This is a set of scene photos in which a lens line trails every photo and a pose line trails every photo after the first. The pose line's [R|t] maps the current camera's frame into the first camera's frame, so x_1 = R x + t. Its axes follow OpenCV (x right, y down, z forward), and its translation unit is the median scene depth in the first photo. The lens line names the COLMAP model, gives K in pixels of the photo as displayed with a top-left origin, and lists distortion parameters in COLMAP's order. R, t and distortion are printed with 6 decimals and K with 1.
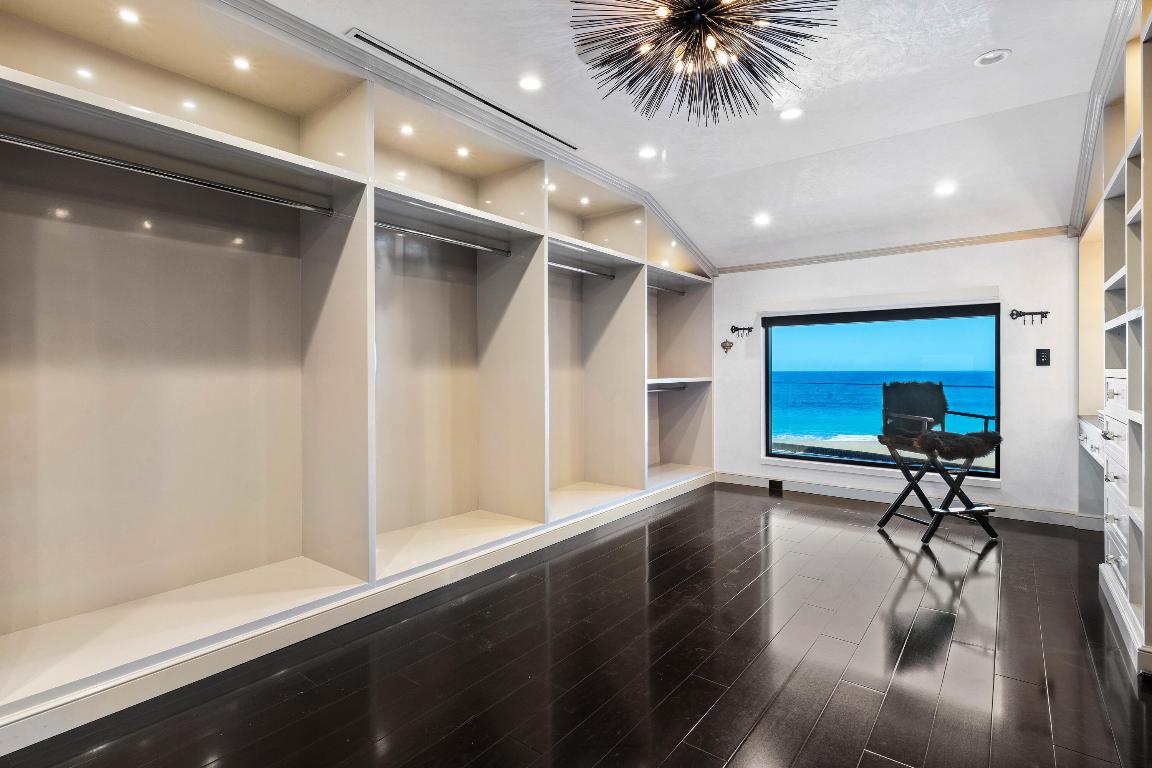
lens RADIAL K [[558.2, 0, 579.6], [0, 558.2, 378.1], [0, 0, 1]] dist [0.008318, -0.000372]
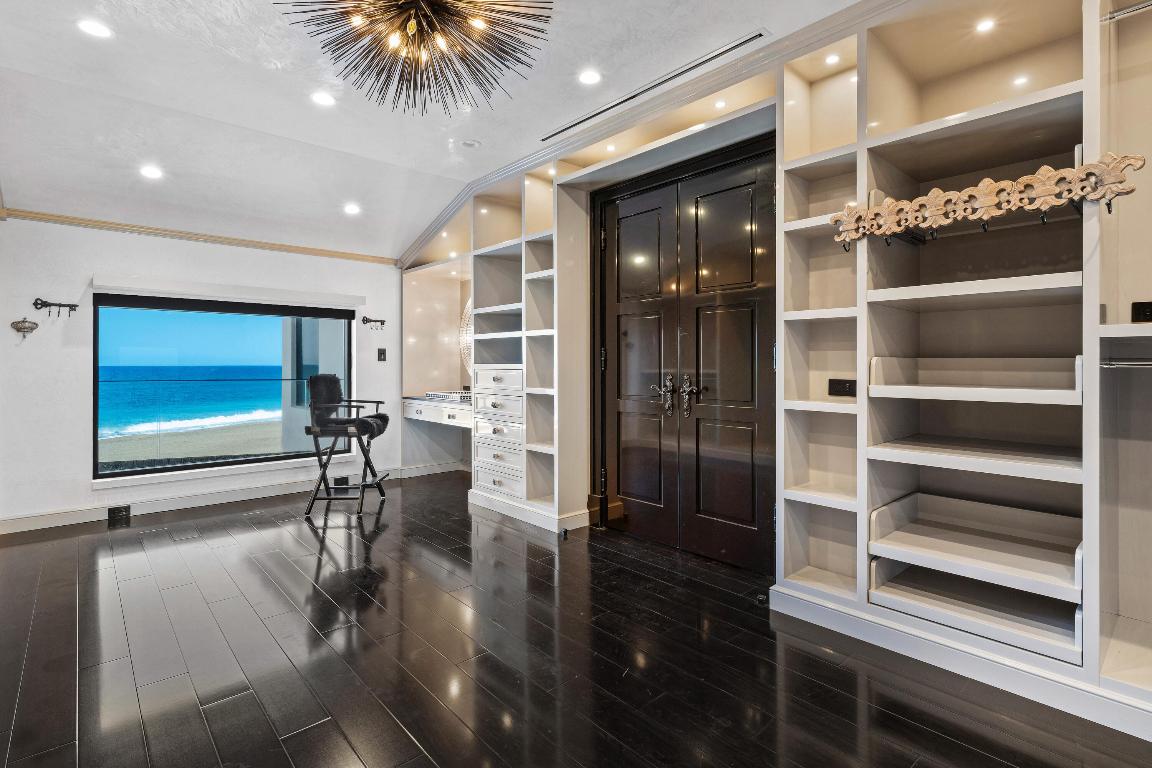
lens RADIAL K [[558.2, 0, 579.8], [0, 558.2, 373.0], [0, 0, 1]] dist [0.008318, -0.000372]
pose [[0.177365, -0.013262, 0.984056, -0.359401], [0.011730, 0.999867, 0.011361, -0.003568], [-0.984075, 0.009528, 0.177497, 0.284407]]
